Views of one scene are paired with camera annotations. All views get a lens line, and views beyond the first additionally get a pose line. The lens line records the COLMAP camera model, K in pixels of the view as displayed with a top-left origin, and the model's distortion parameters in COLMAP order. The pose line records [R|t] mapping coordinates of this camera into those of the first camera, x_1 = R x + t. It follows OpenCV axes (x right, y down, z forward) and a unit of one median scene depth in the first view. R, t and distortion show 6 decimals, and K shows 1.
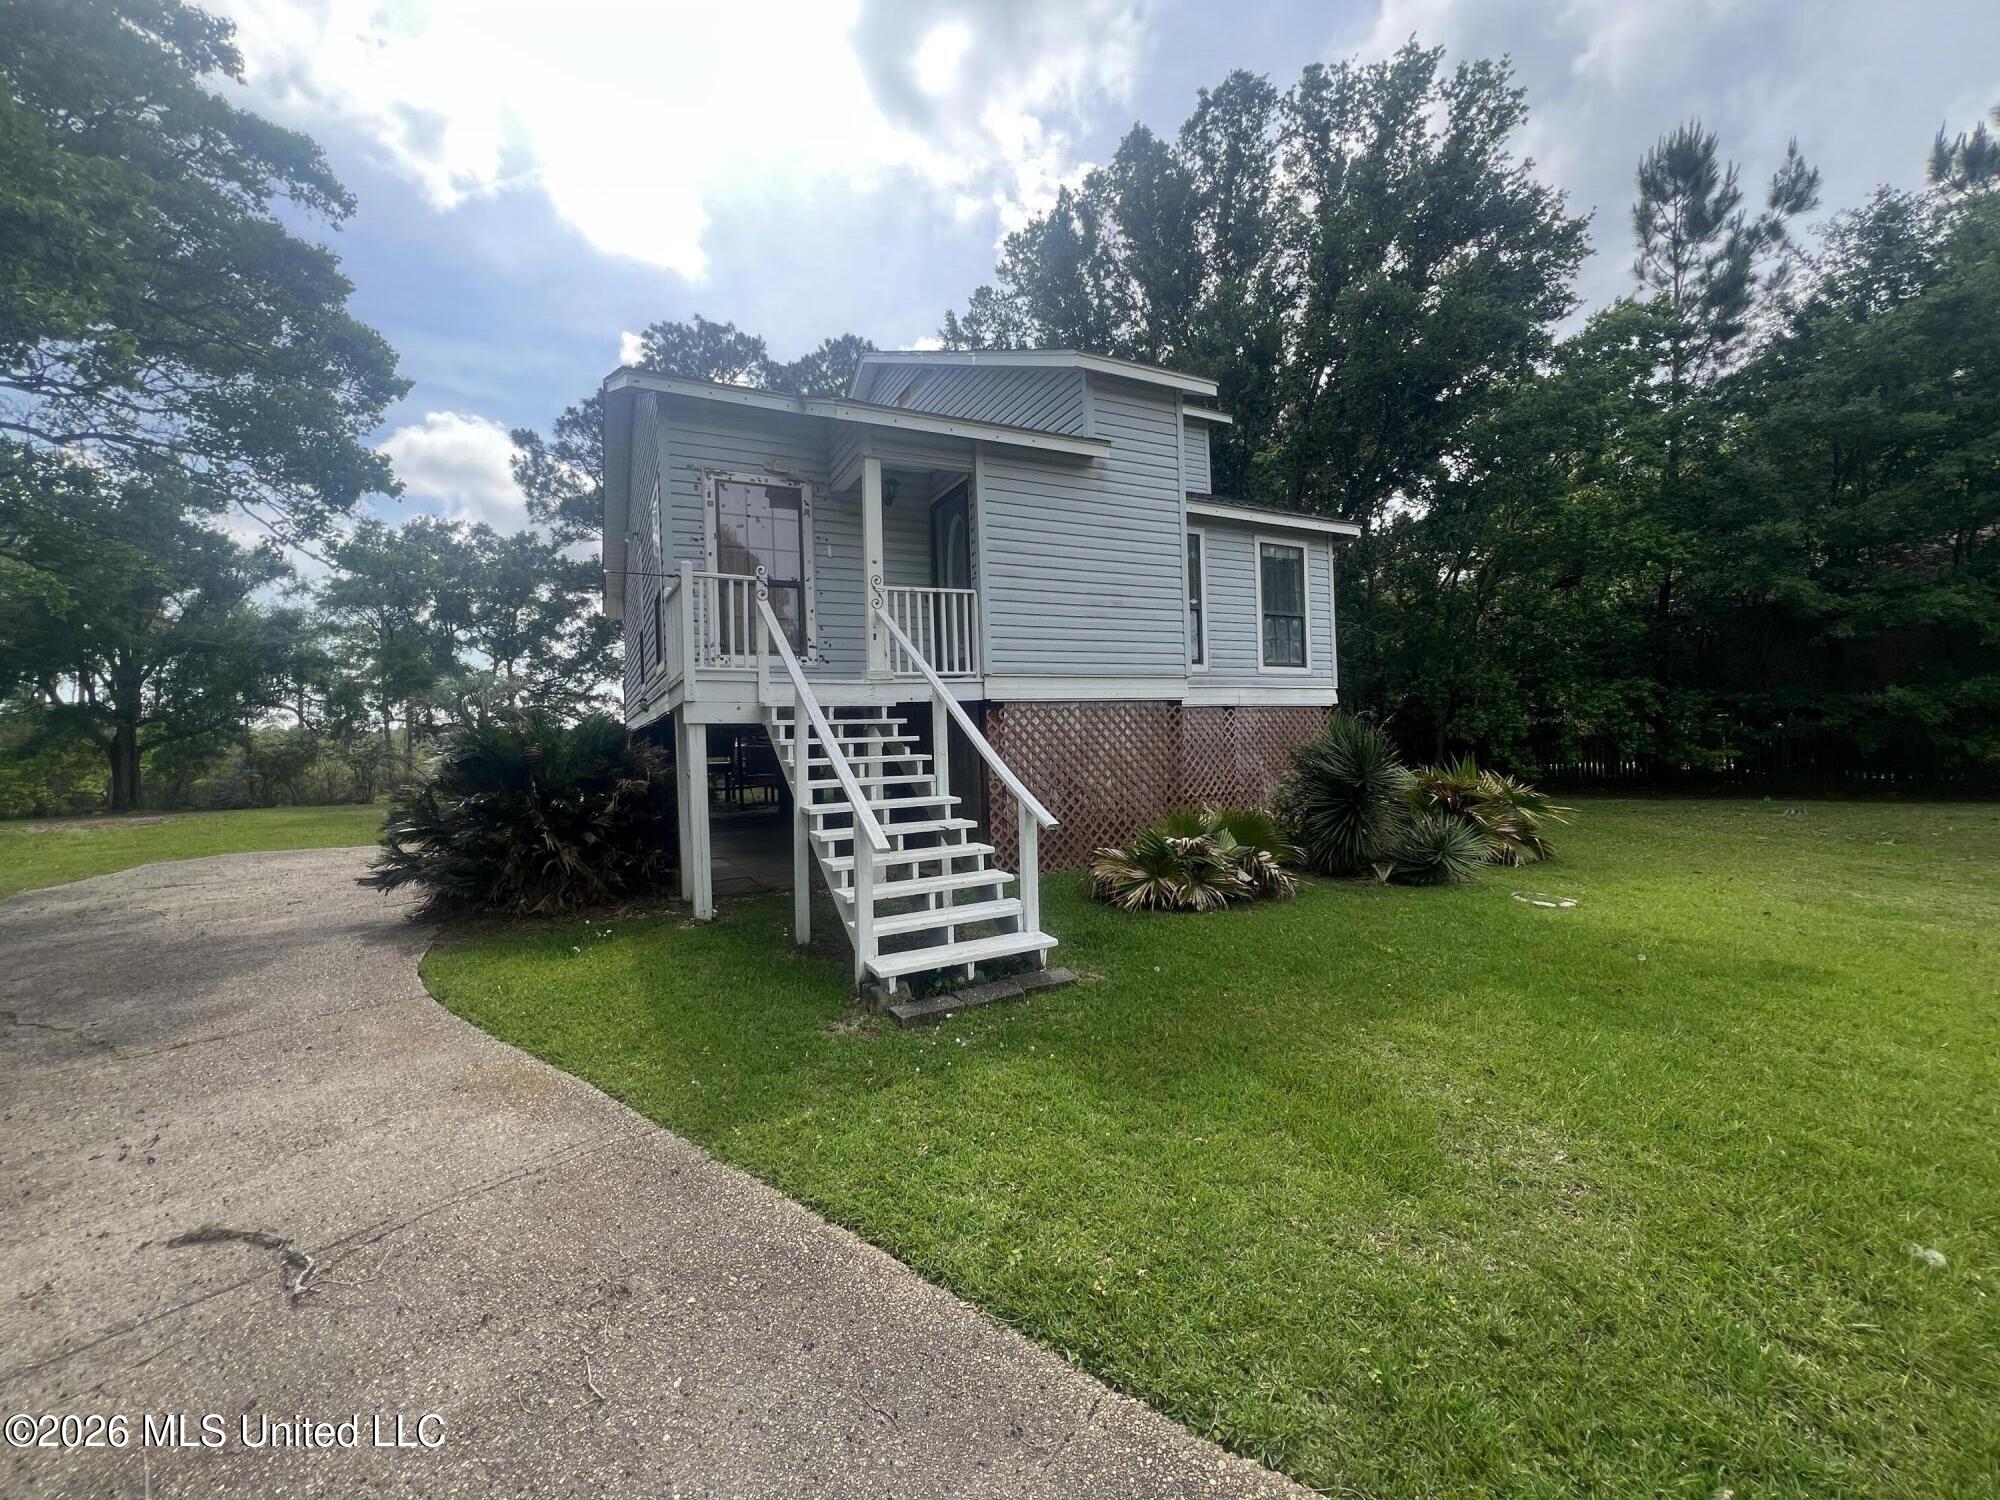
lens RADIAL K [[800.7, 0, 1002.7], [0, 800.7, 751.0], [0, 0, 1]] dist [0.000439, 0.000187]
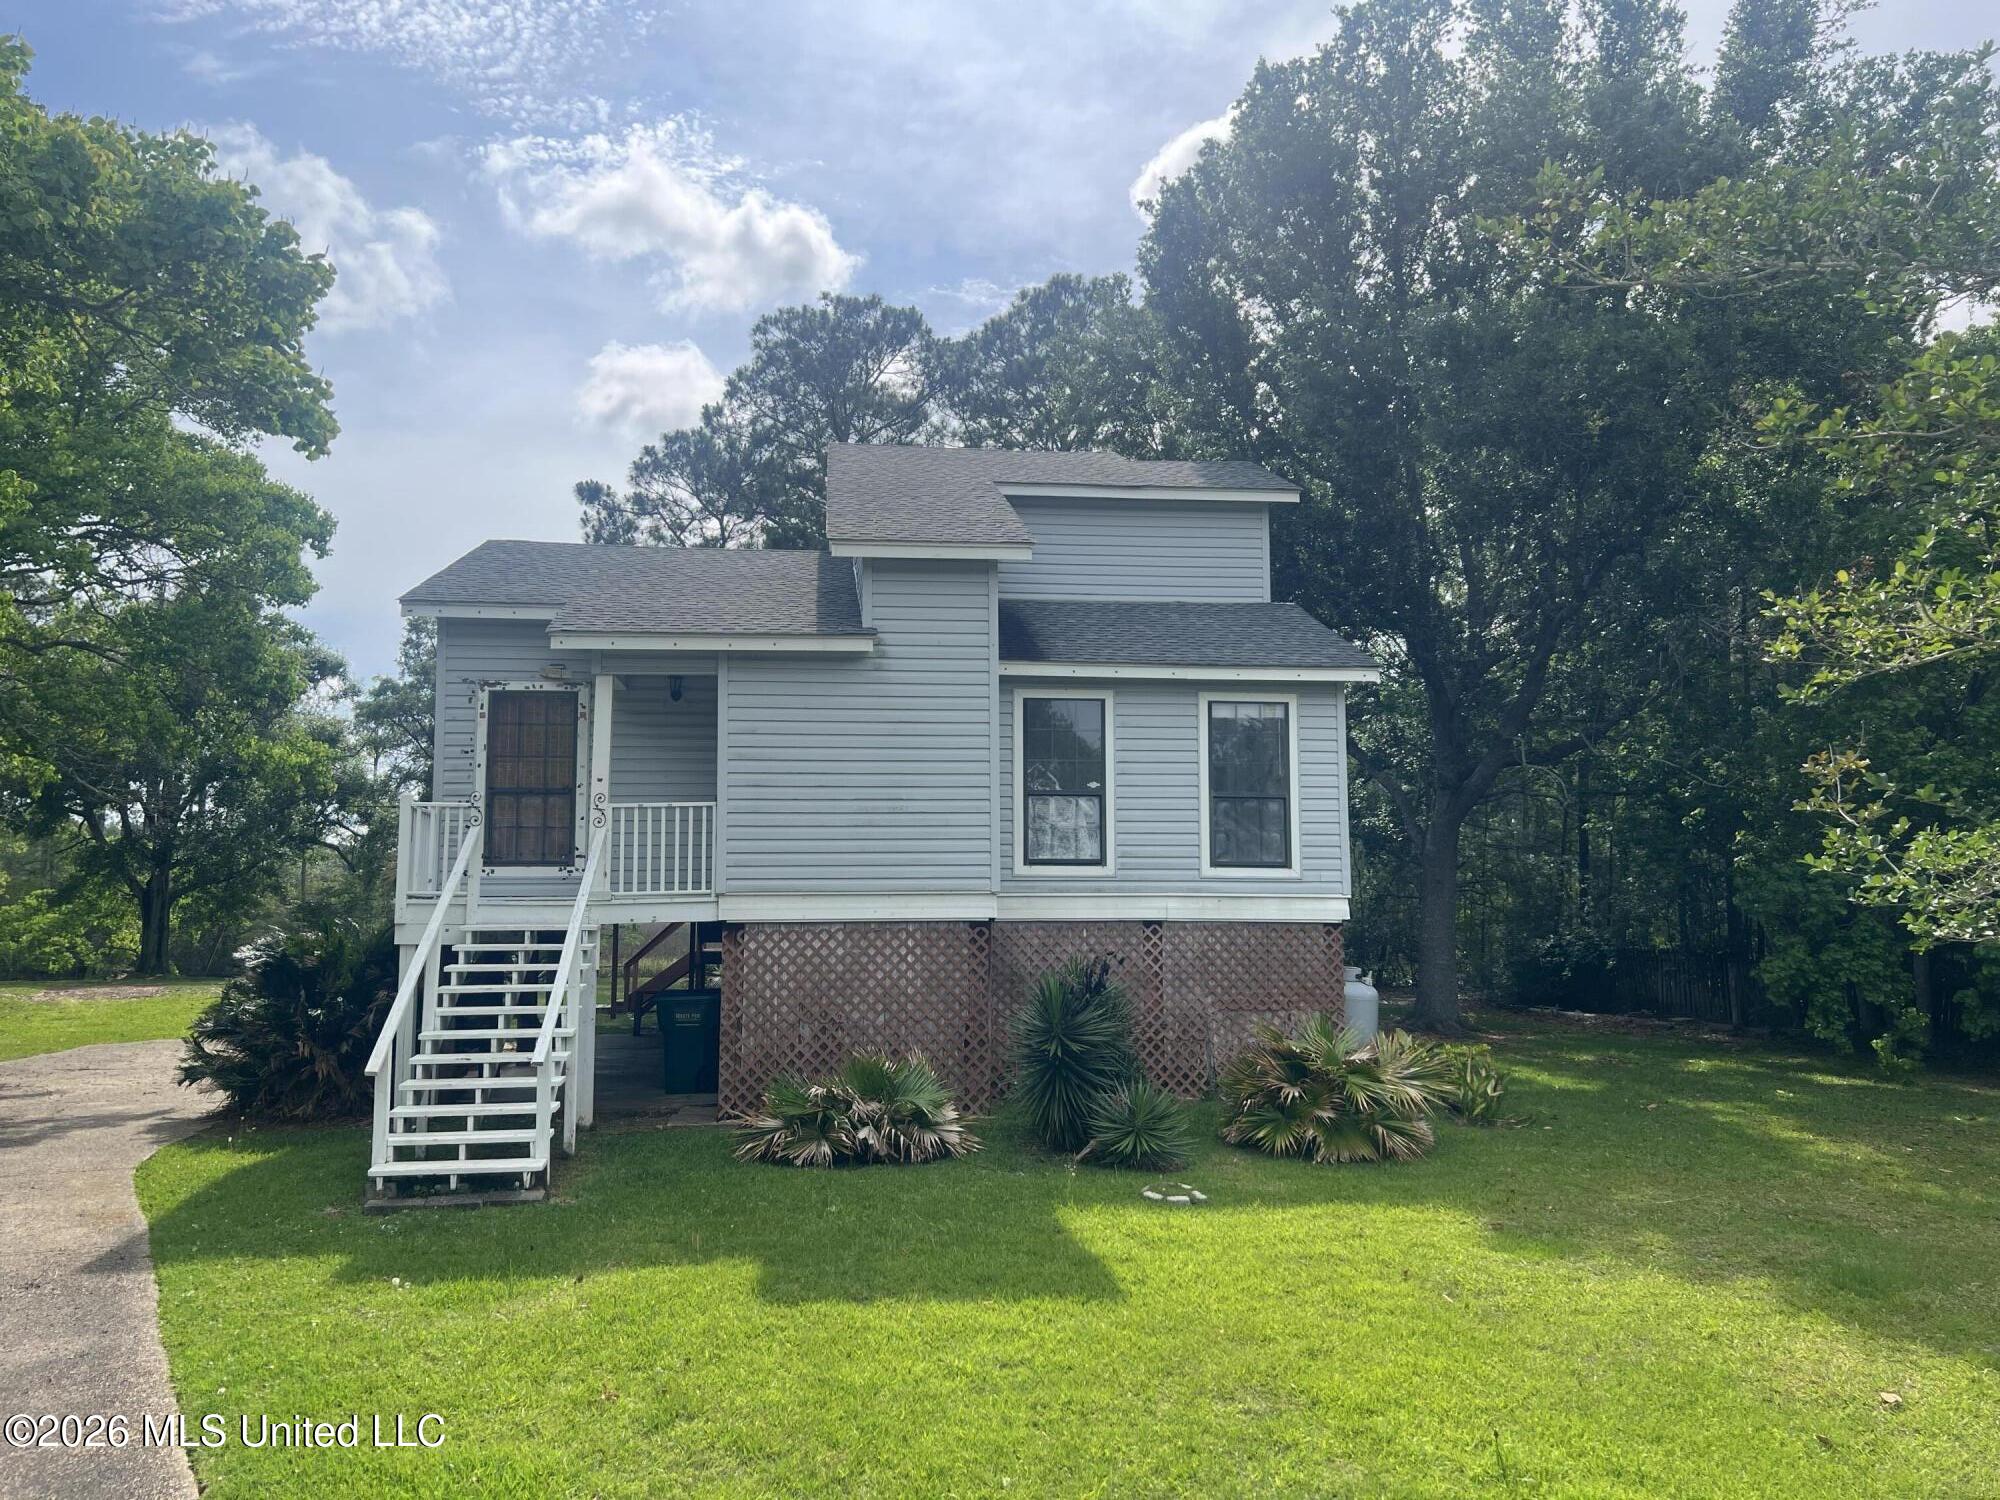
lens RADIAL K [[1547.3, 0, 1035.9], [0, 1547.3, 750.2], [0, 0, 1]] dist [0.046415, -0.006346]
pose [[0.935458, -0.002476, -0.353430, 0.871679], [-0.032575, 0.995115, -0.093191, -0.096236], [0.351934, 0.098689, 0.930808, -0.505848]]
